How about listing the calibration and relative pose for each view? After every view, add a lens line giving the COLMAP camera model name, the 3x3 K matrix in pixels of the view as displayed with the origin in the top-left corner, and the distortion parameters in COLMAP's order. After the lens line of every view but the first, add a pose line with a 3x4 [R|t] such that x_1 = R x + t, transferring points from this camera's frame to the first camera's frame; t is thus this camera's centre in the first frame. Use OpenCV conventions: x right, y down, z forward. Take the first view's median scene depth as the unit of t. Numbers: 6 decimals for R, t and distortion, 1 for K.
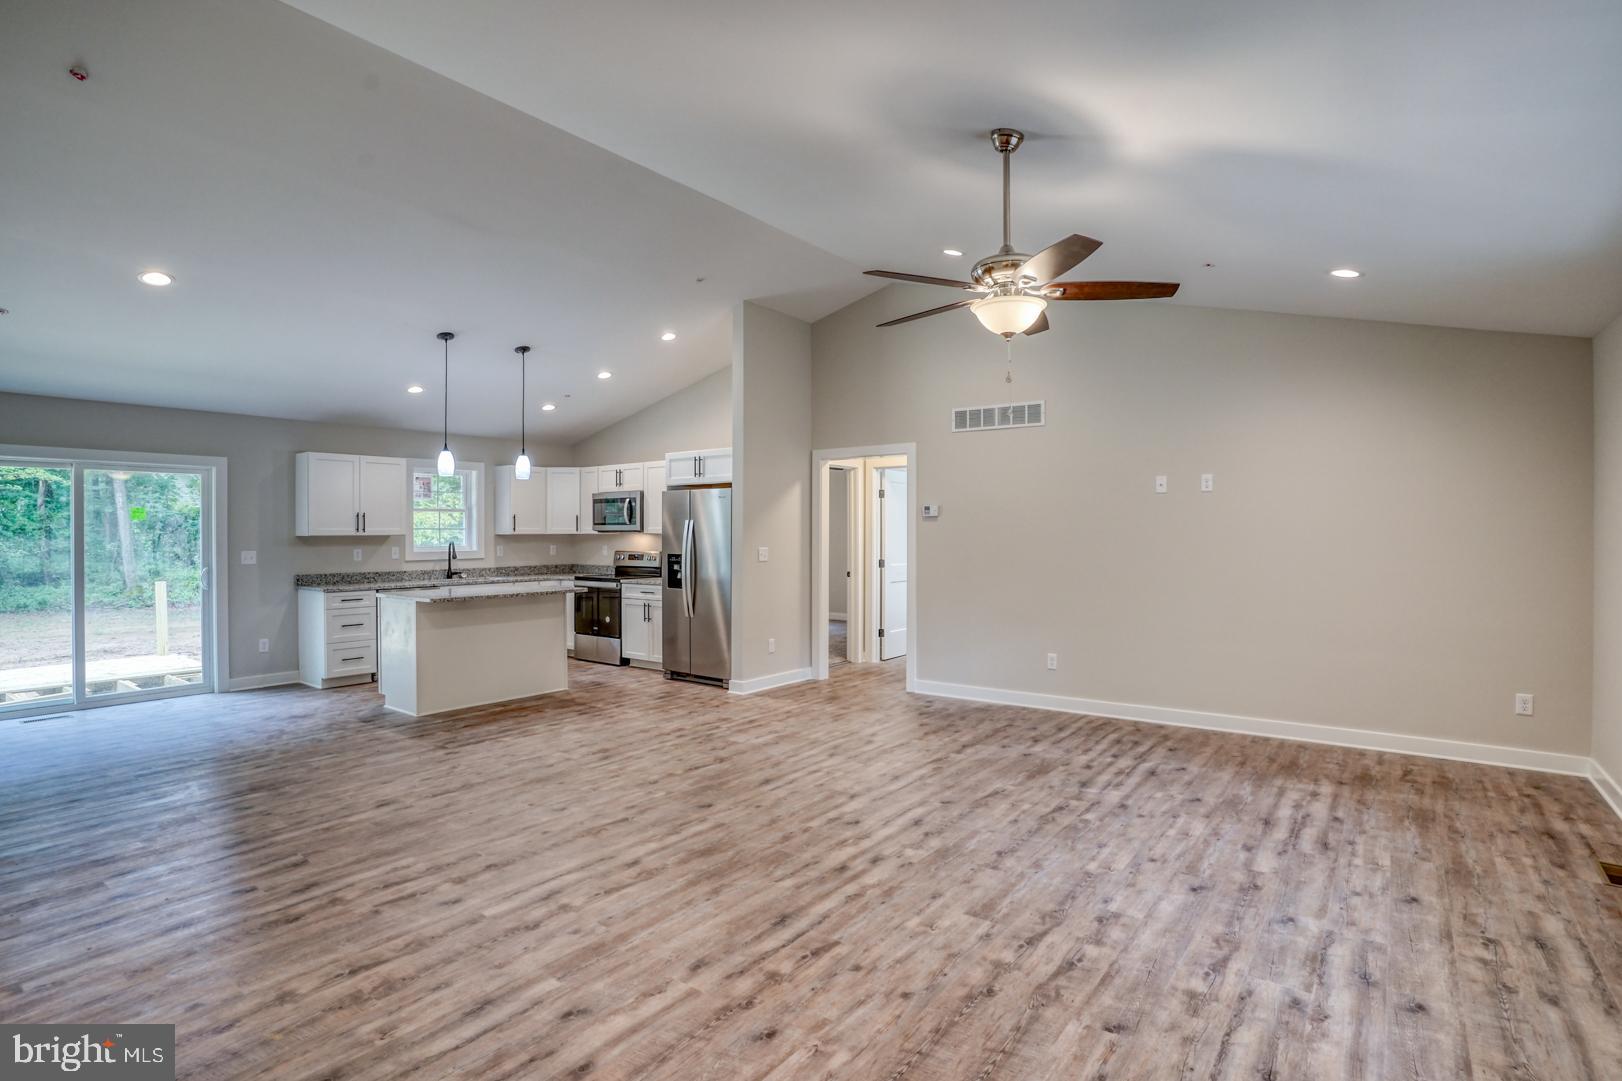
lens RADIAL K [[802.3, 0, 780.3], [0, 802.3, 533.1], [0, 0, 1]] dist [-0.091756, 0.070838]
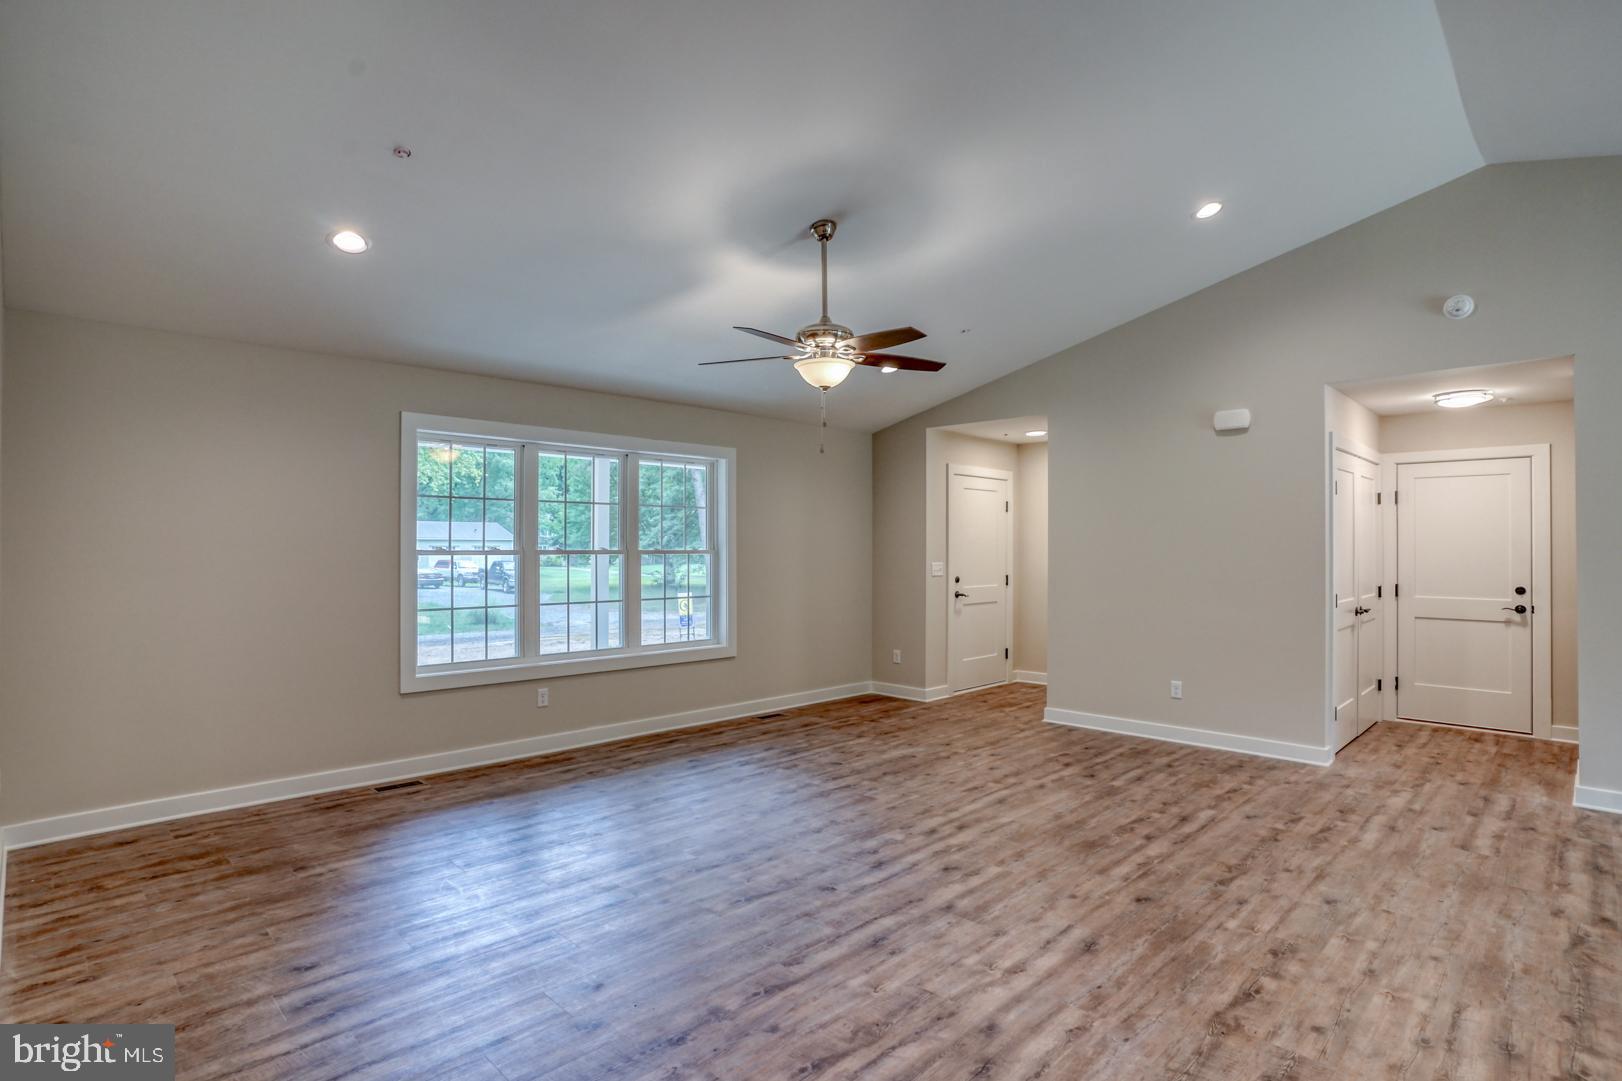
lens RADIAL K [[824.7, 0, 772.6], [0, 824.7, 566.4], [0, 0, 1]] dist [-0.086431, 0.036220]
pose [[-0.990521, -0.002135, 0.137347, 0.090209], [0.001320, 0.999685, 0.025060, 0.000900], [-0.137358, 0.025003, -0.990206, 1.051003]]
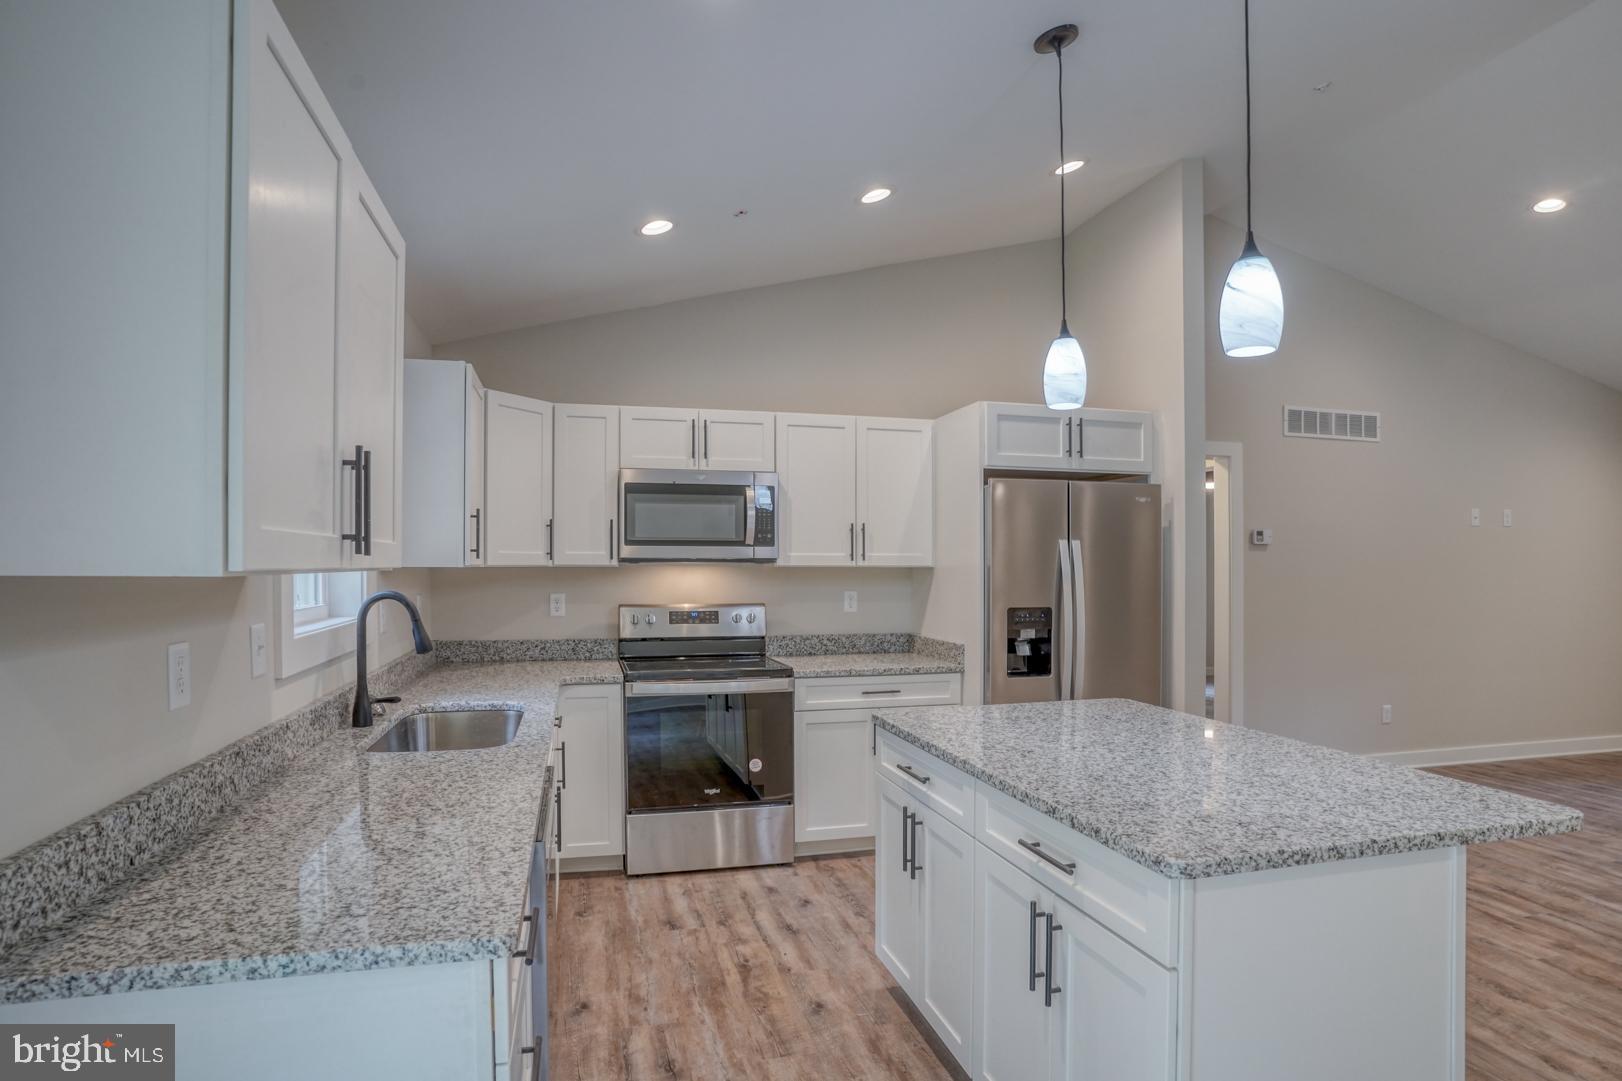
lens RADIAL K [[824.7, 0, 772.6], [0, 824.7, 566.4], [0, 0, 1]] dist [-0.086431, 0.036220]
pose [[0.625434, 0.001821, 0.780275, -0.682842], [-0.002424, 0.999997, -0.000390, 0.001566], [-0.780273, -0.001648, 0.625437, 0.883919]]
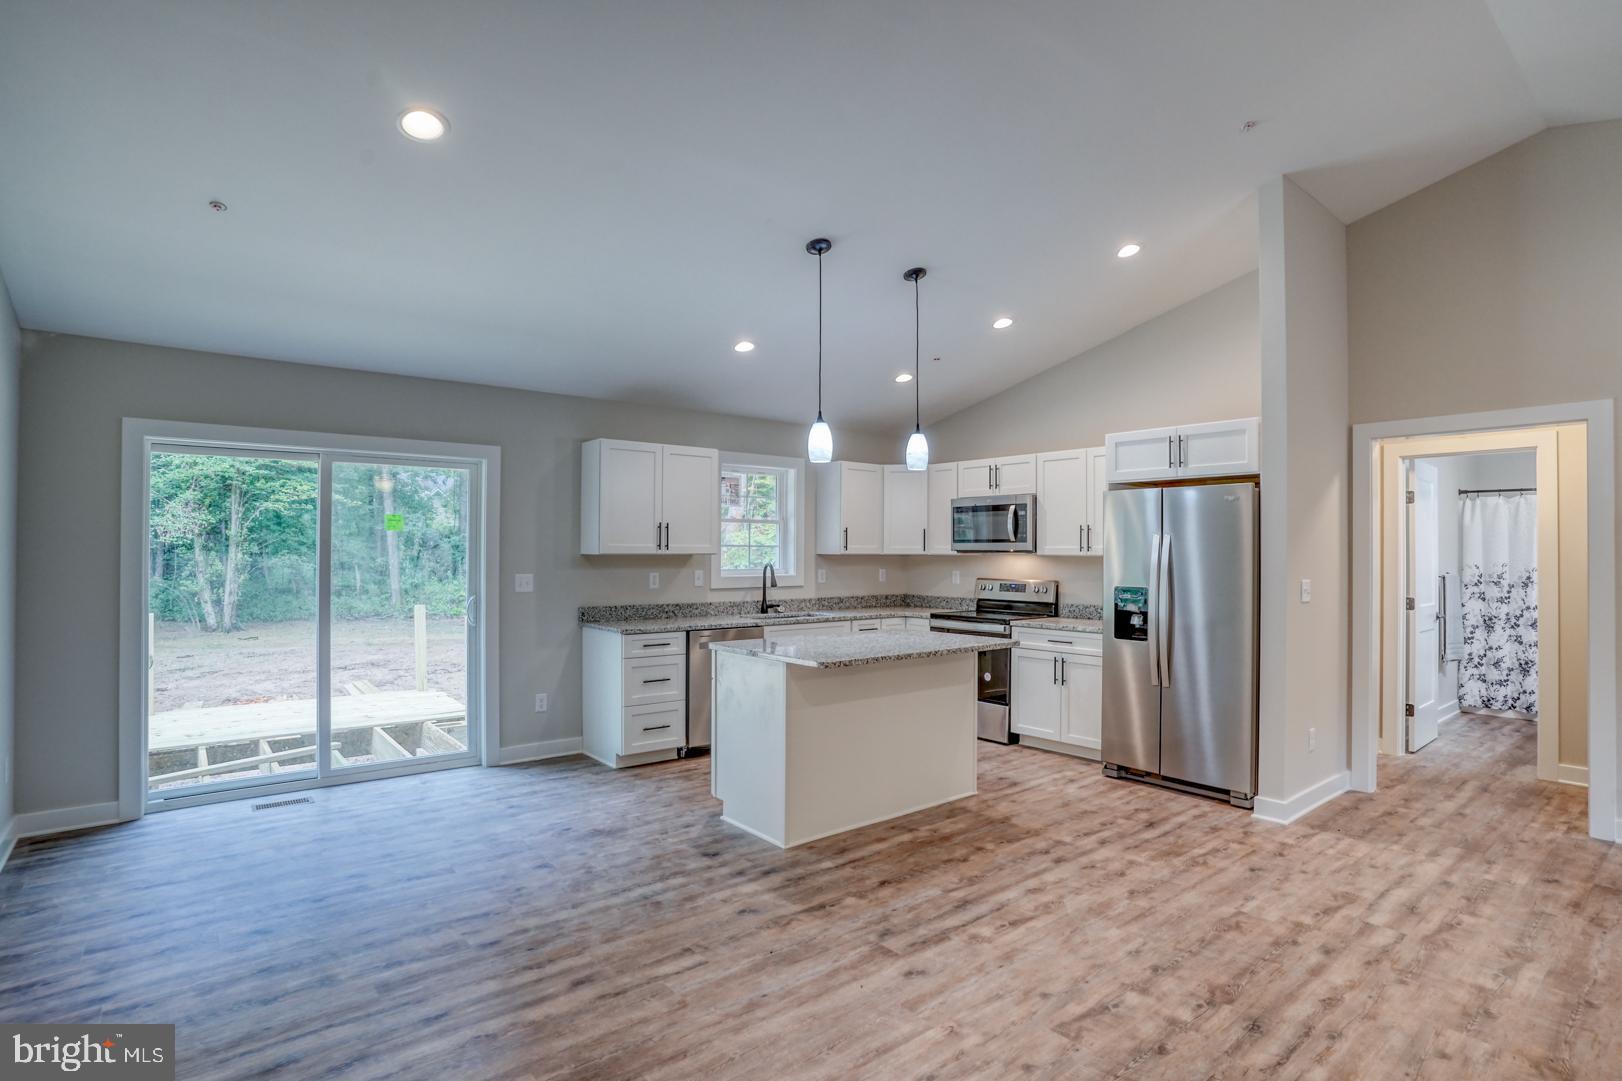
lens RADIAL K [[804.7, 0, 798.9], [0, 804.7, 539.9], [0, 0, 1]] dist [-0.079795, 0.038263]
pose [[0.974674, 0.005195, -0.223568, -0.272626], [-0.008916, 0.999838, -0.015637, 0.000528], [0.223451, 0.017234, 0.974563, 0.339971]]
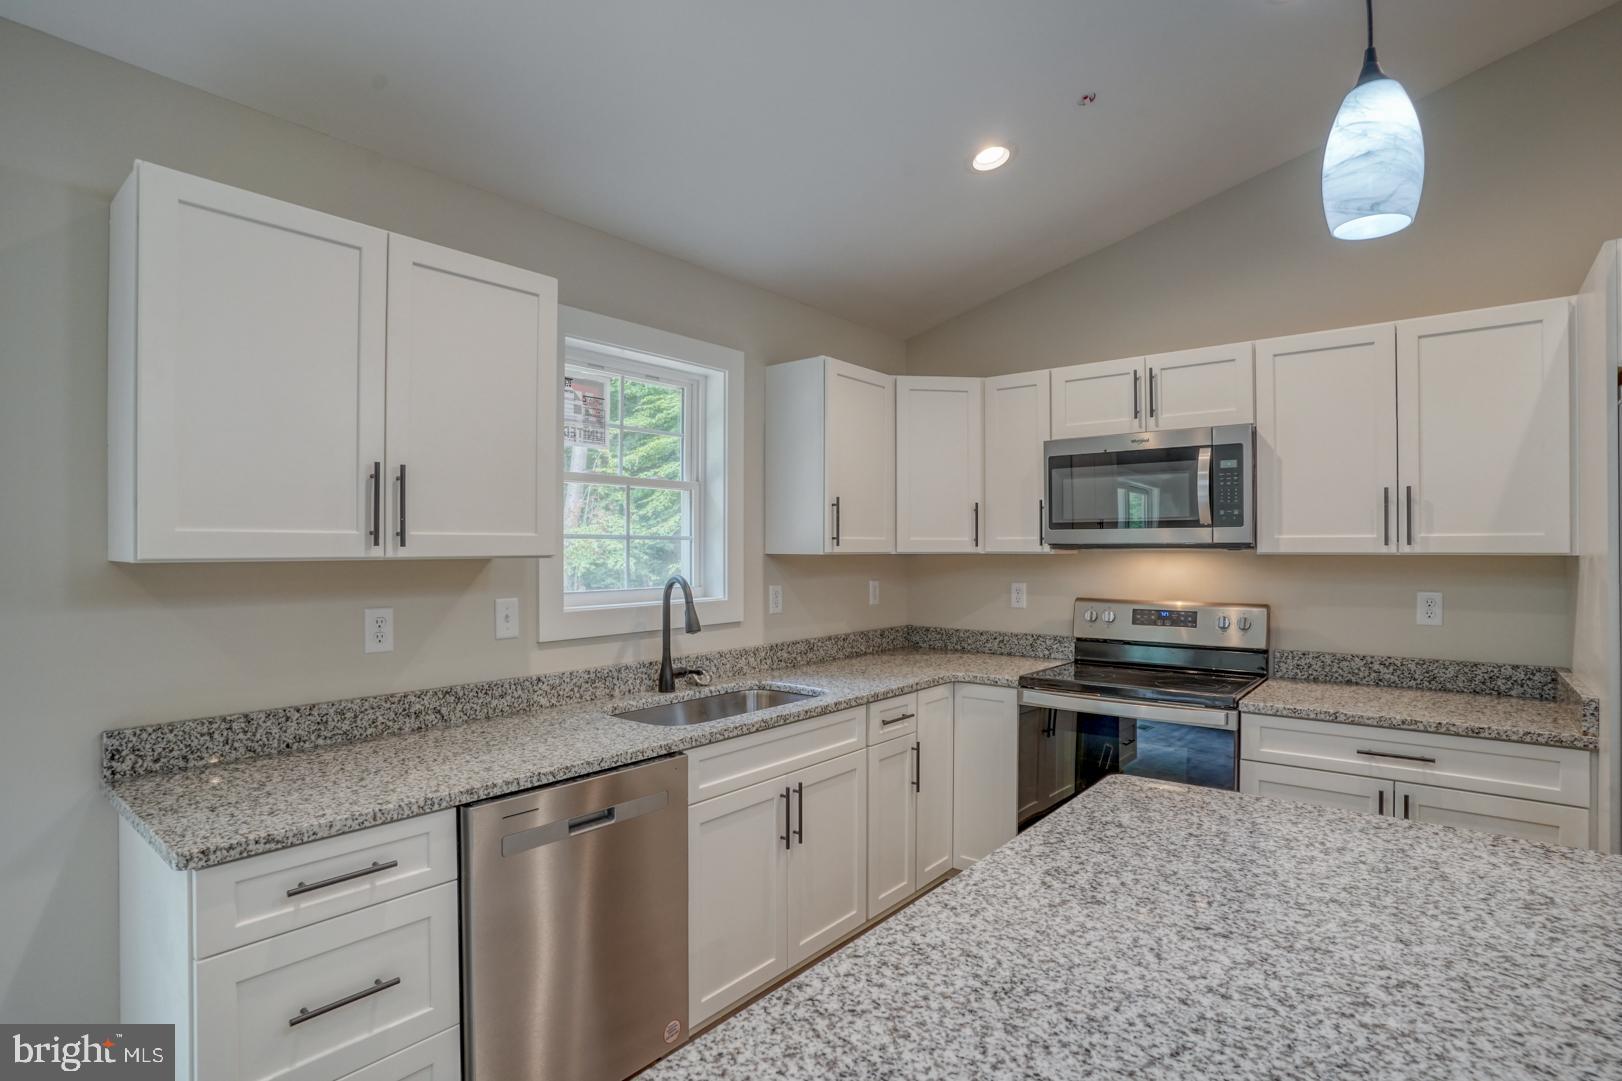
lens RADIAL K [[804.7, 0, 798.9], [0, 804.7, 539.9], [0, 0, 1]] dist [-0.079795, 0.038263]
pose [[0.999686, 0.002289, -0.024963, -0.443544], [-0.002617, 0.999910, -0.013144, 0.000084], [0.024931, 0.013205, 0.999602, 0.839474]]
